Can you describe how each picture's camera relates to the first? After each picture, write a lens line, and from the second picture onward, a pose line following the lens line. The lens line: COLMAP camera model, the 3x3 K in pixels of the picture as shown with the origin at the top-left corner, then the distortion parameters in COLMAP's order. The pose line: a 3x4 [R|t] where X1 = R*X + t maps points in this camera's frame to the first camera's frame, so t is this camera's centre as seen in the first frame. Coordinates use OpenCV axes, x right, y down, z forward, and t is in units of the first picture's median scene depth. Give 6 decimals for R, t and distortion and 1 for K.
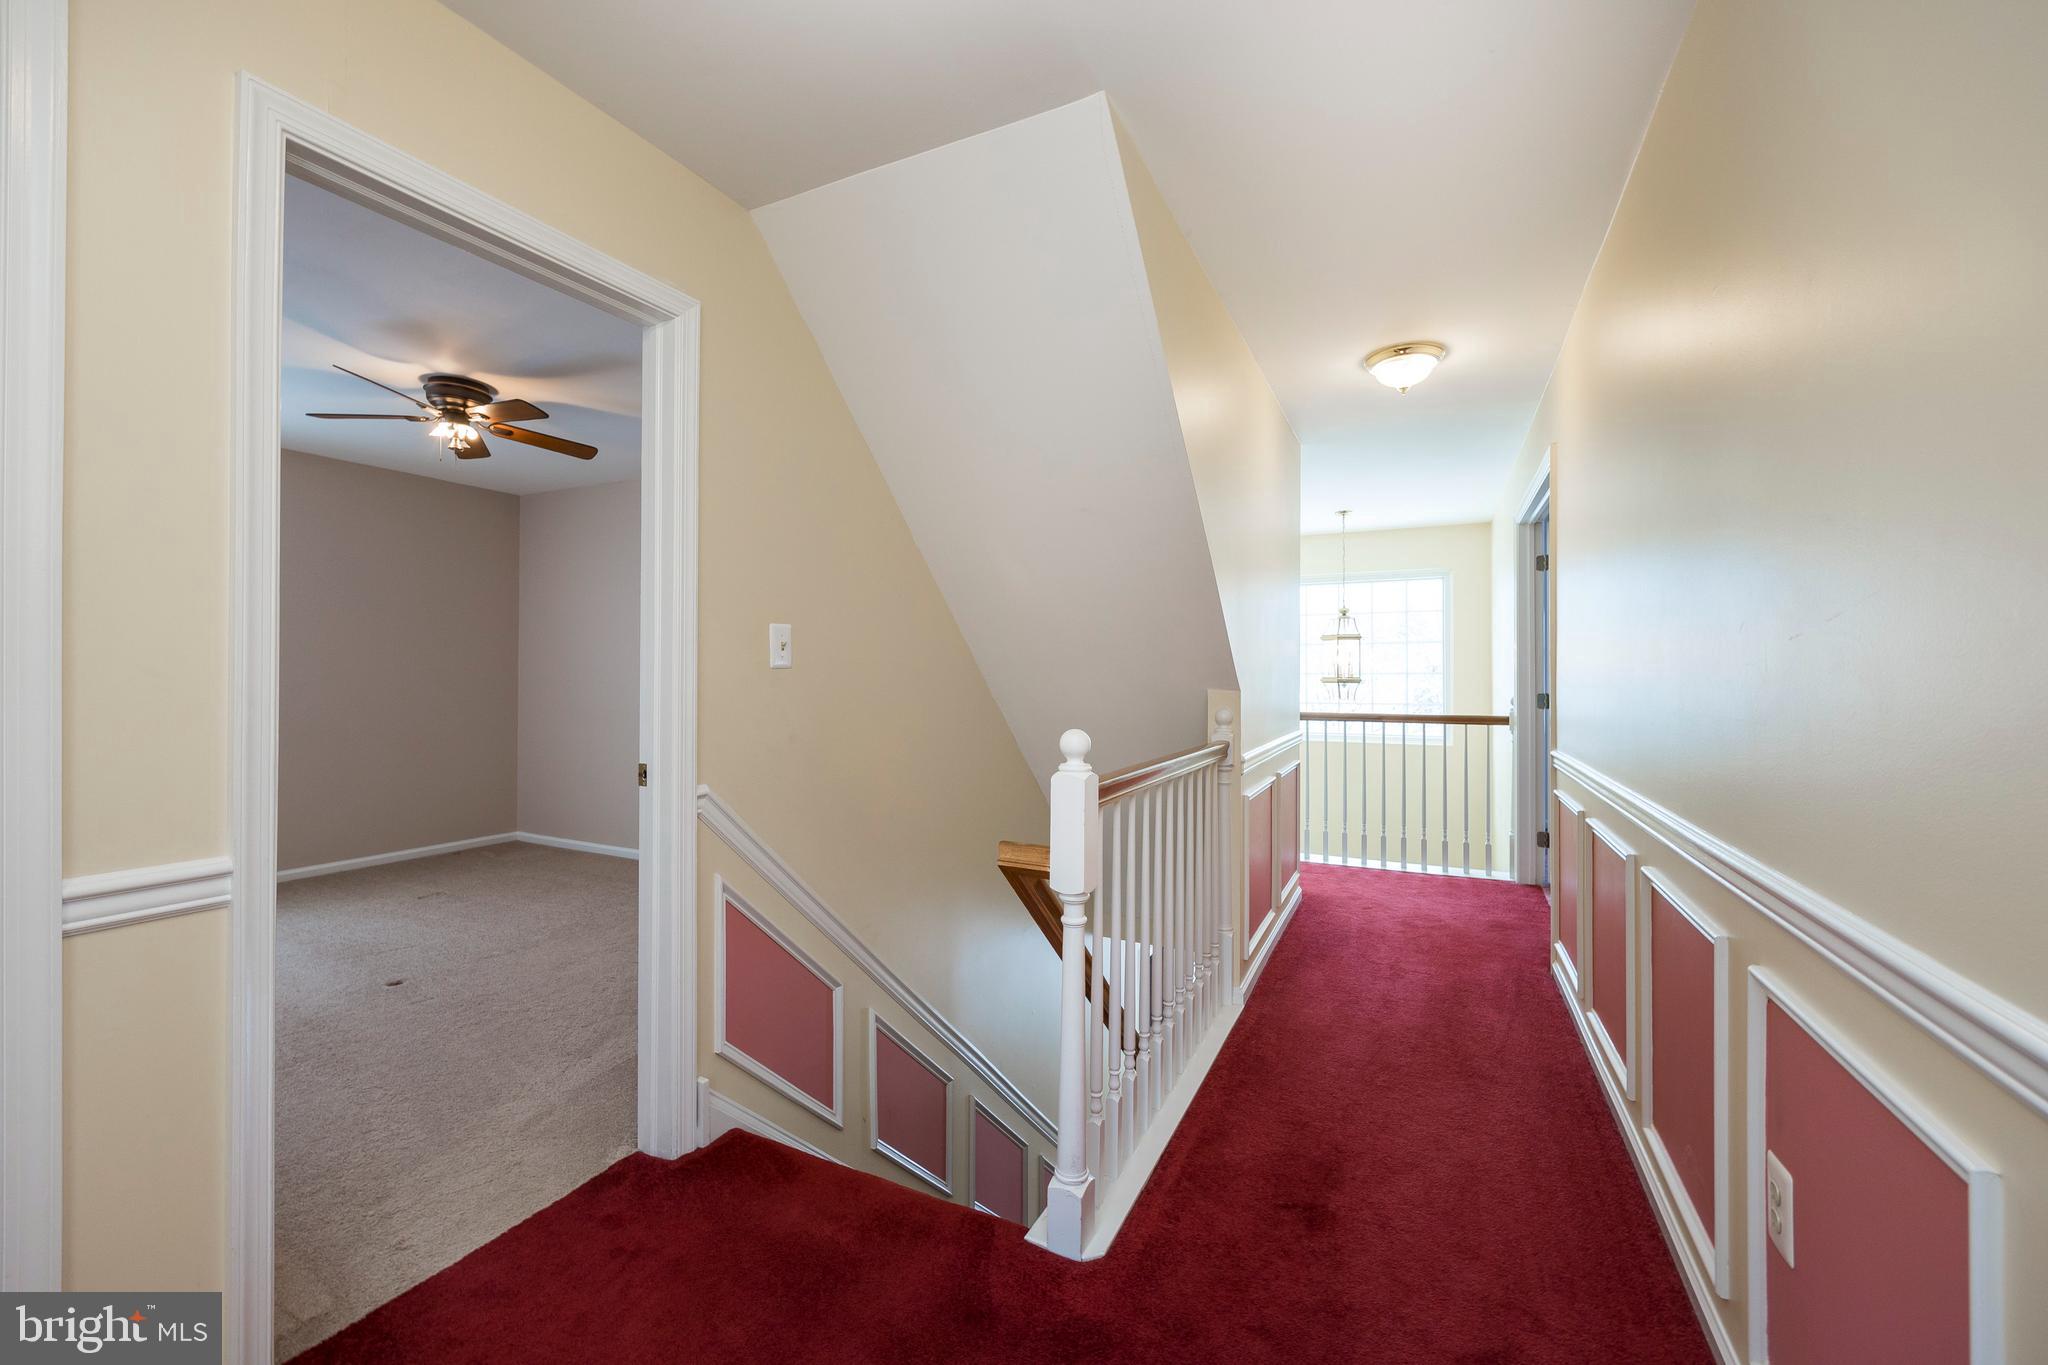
lens RADIAL K [[817.8, 0, 1024.0], [0, 817.8, 682.5], [0, 0, 1]] dist [0.002028, 0.000033]
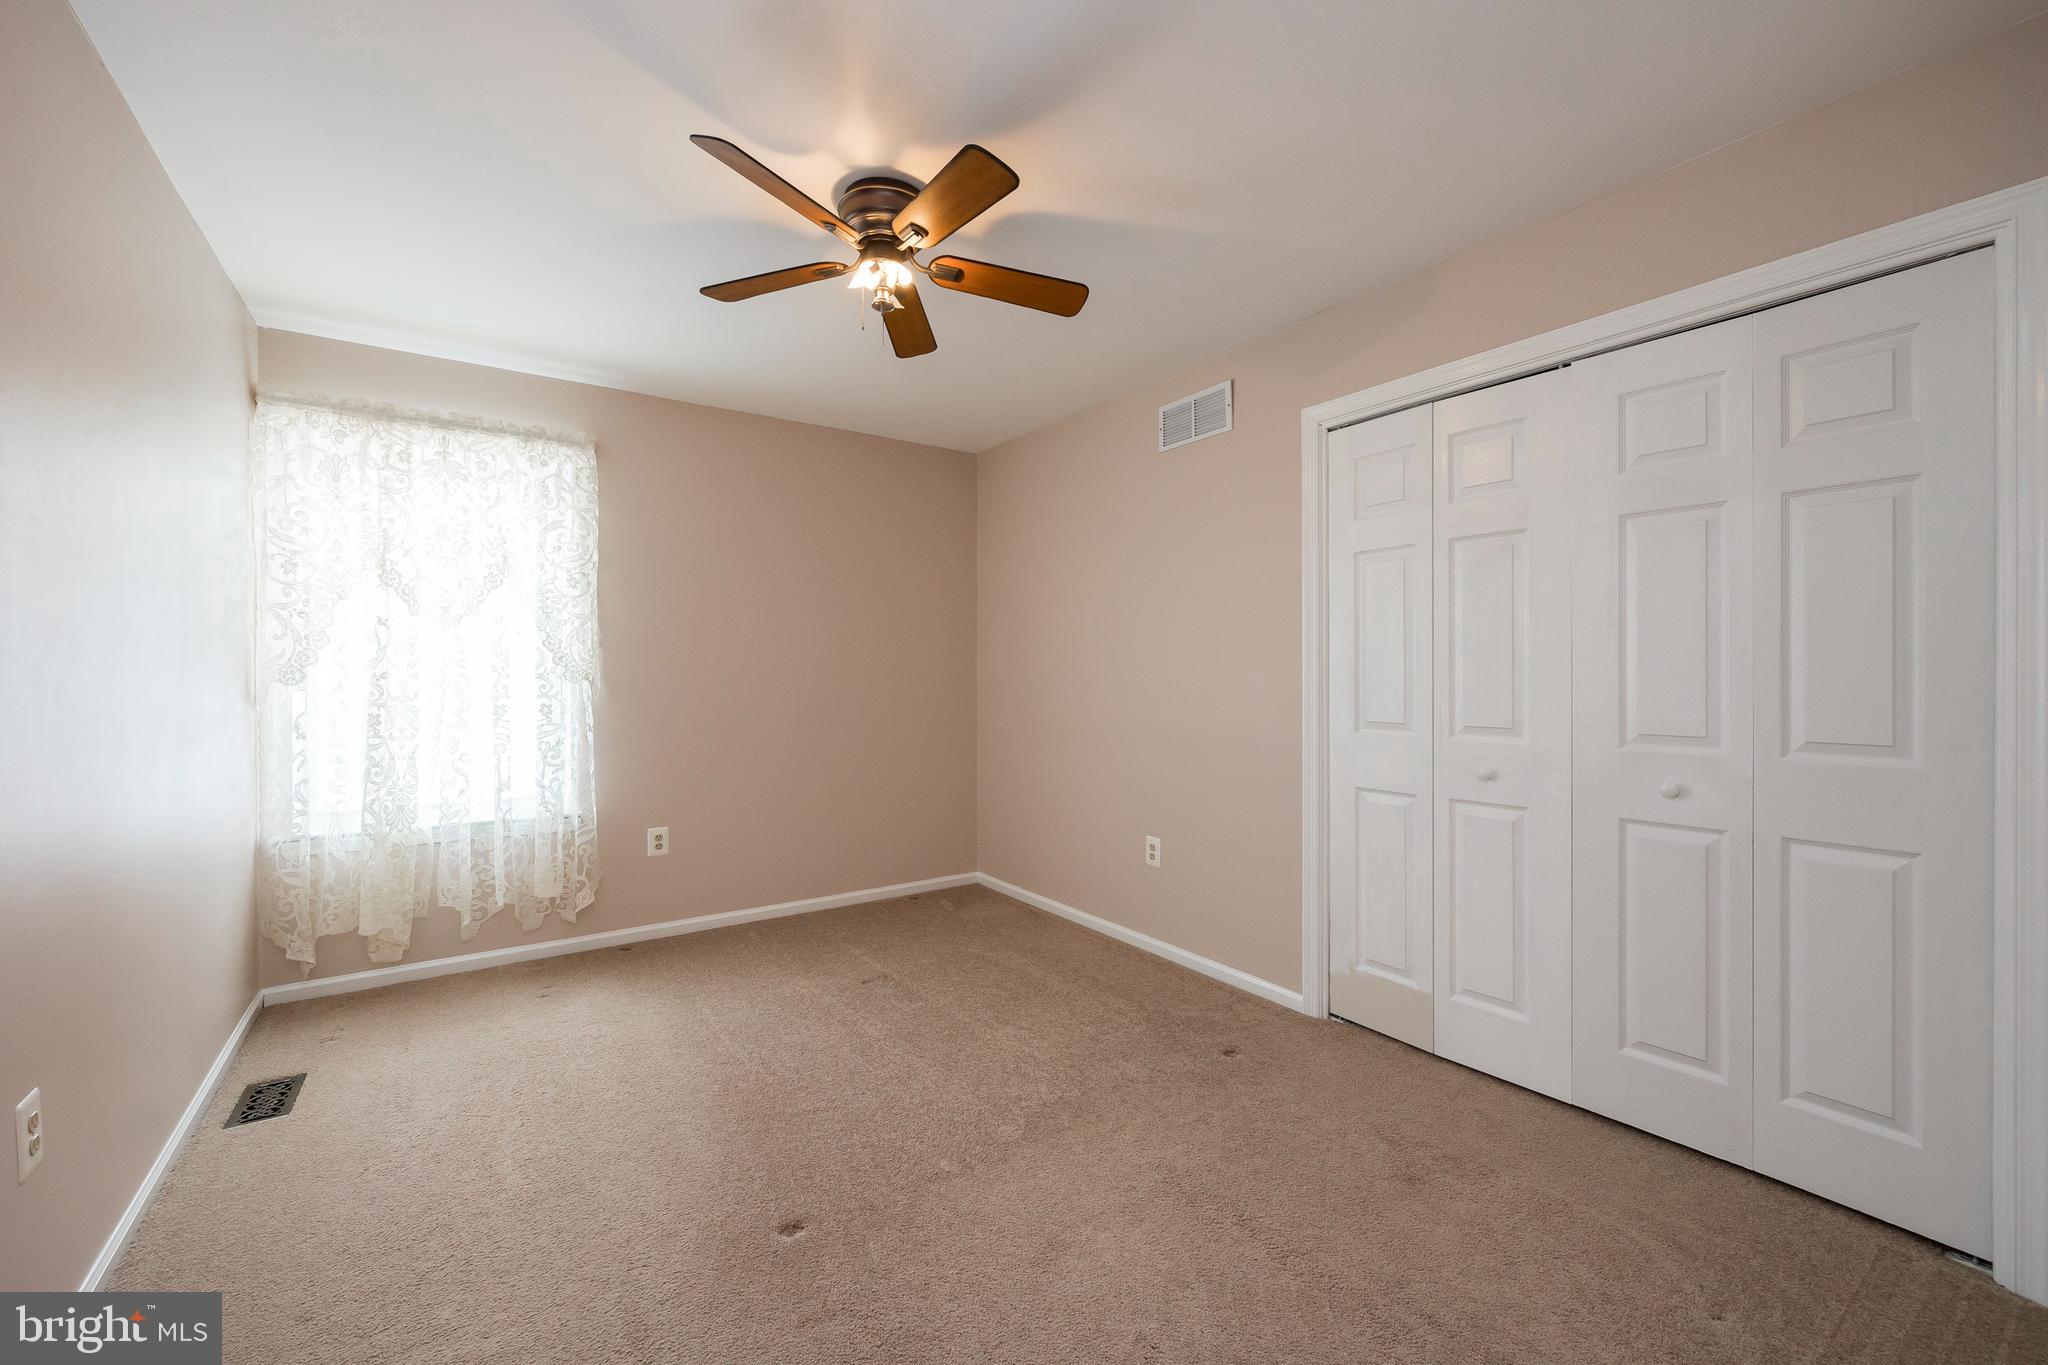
lens RADIAL K [[817.8, 0, 1024.0], [0, 817.8, 682.5], [0, 0, 1]] dist [0.002028, 0.000033]
pose [[0.878152, -0.007316, -0.478326, -0.311760], [0.009568, 0.999952, 0.002272, -0.005831], [0.478287, -0.006572, 0.878179, 0.512088]]
